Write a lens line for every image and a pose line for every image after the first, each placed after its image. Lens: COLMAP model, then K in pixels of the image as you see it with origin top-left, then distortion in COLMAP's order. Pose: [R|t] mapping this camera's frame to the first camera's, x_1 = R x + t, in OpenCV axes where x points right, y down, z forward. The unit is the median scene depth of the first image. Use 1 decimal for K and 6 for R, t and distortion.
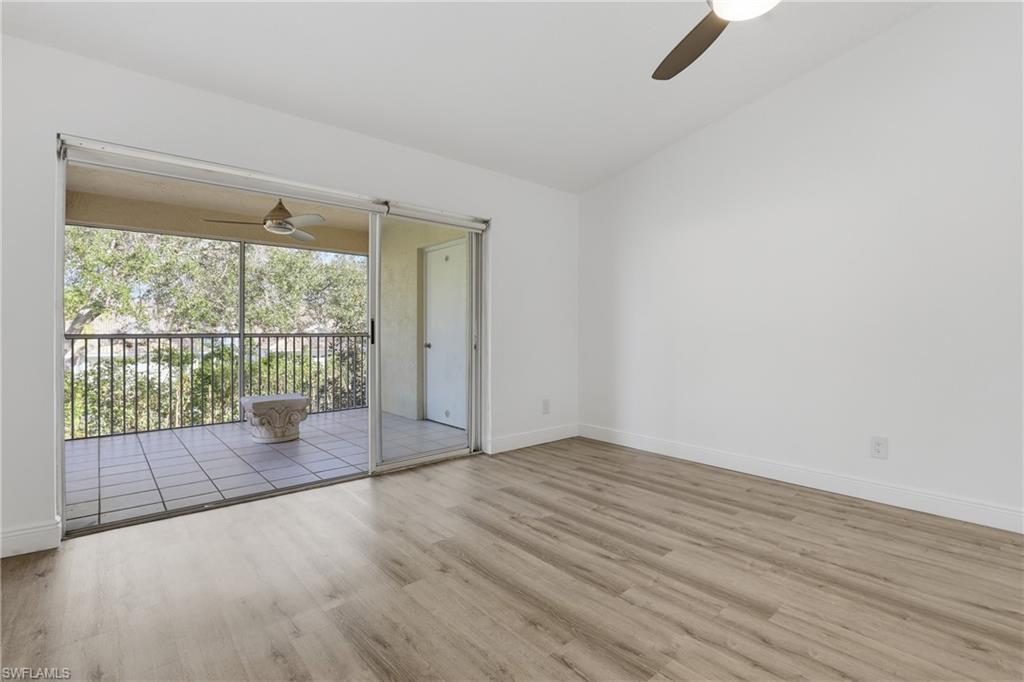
lens RADIAL K [[470.9, 0, 516.6], [0, 470.9, 329.2], [0, 0, 1]] dist [-0.036946, 0.007474]
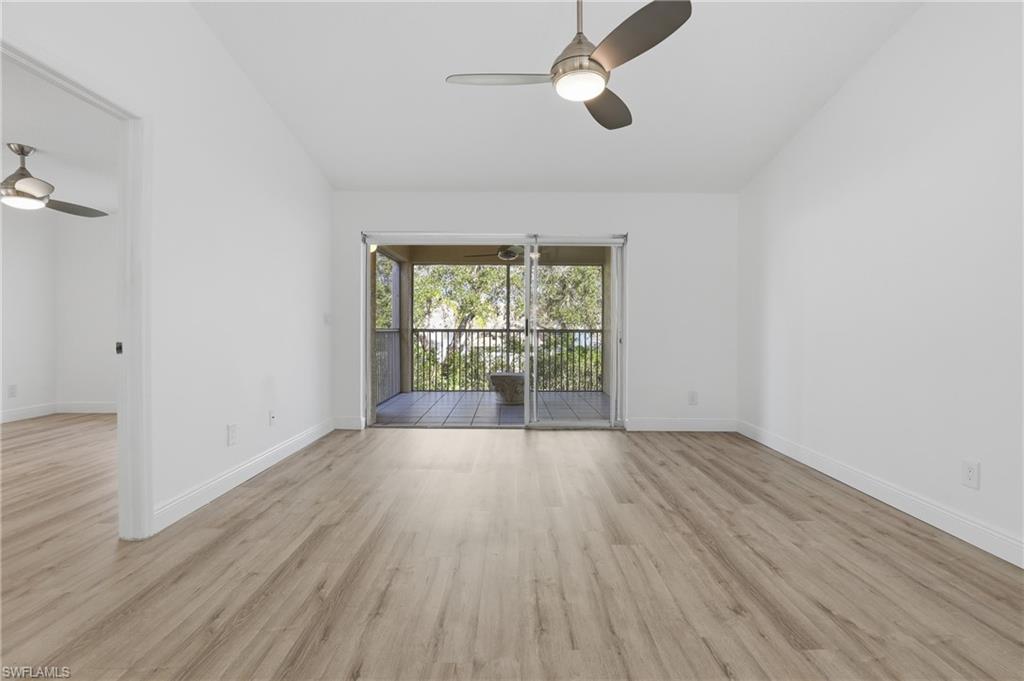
lens RADIAL K [[470.9, 0, 516.6], [0, 470.9, 328.7], [0, 0, 1]] dist [-0.036946, 0.007474]
pose [[0.751123, 0.002869, -0.660156, 0.726633], [0.000832, 0.999986, 0.005292, 0.000055], [0.660162, -0.004525, 0.751109, -0.113549]]
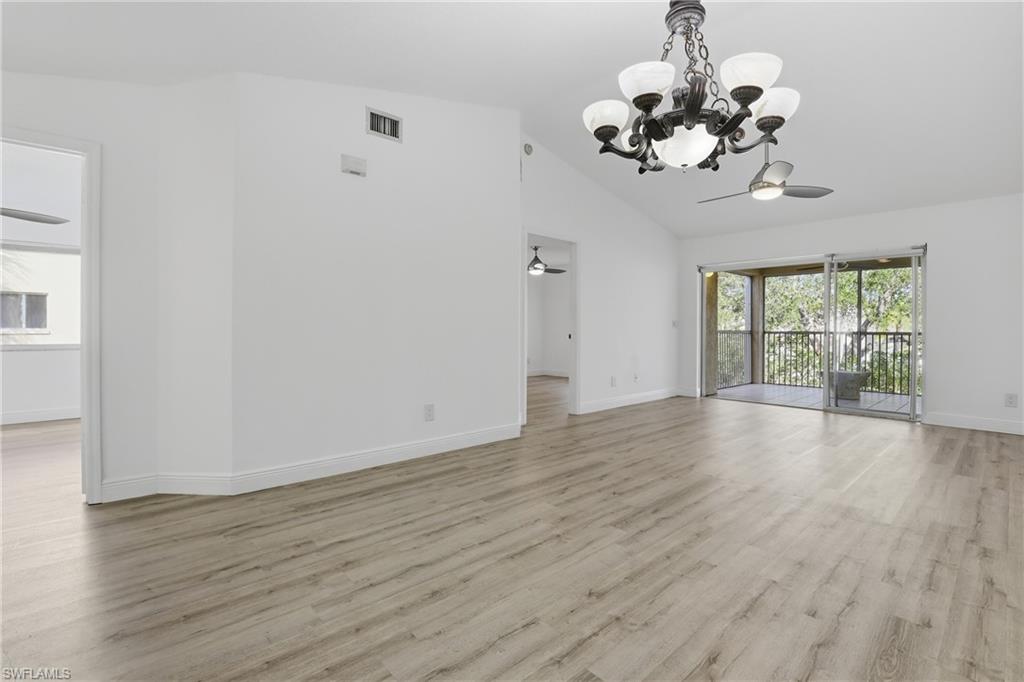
lens RADIAL K [[470.9, 0, 516.6], [0, 470.9, 329.2], [0, 0, 1]] dist [-0.036946, 0.007474]
pose [[0.017556, -0.000419, -0.999846, 1.688025], [-0.001170, 0.999999, -0.000440, 0.006627], [0.999845, 0.001177, 0.017556, -0.233181]]
